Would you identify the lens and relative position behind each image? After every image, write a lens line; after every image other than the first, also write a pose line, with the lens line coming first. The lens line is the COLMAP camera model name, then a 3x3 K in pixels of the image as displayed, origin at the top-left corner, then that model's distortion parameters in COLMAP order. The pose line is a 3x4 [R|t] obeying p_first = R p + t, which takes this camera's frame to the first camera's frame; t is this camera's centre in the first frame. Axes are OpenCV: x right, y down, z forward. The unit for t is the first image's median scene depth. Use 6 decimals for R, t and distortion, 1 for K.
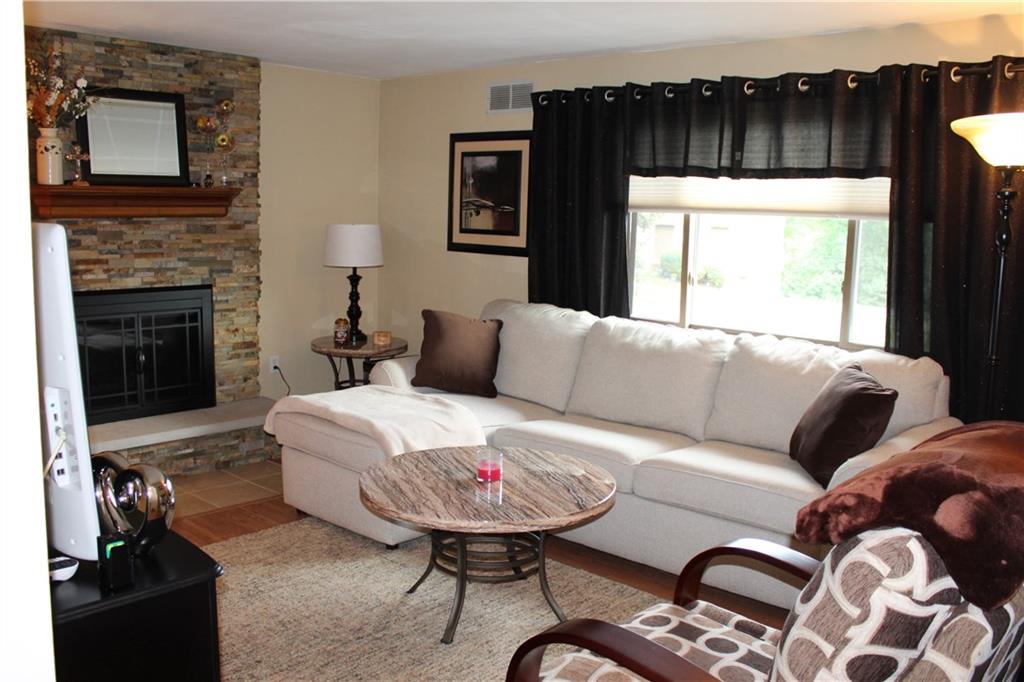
lens RADIAL K [[869.1, 0, 494.3], [0, 869.1, 342.3], [0, 0, 1]] dist [-0.157537, 0.125458]
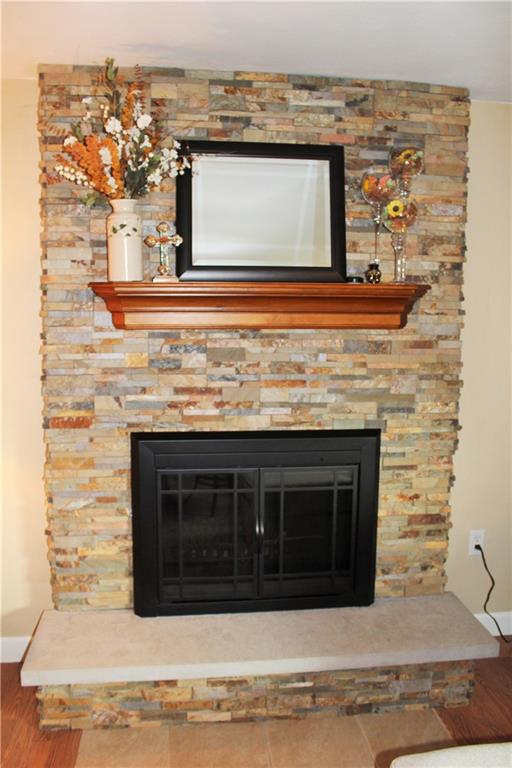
lens RADIAL K [[651.8, 0, 256.0], [0, 651.8, 384.0], [0, 0, 1]] dist [-0.157537, 0.125458]
pose [[0.770849, 0.056123, -0.634541, -0.086812], [-0.087230, 0.996028, -0.017873, -0.087764], [0.631017, 0.069129, 0.772683, 0.558017]]
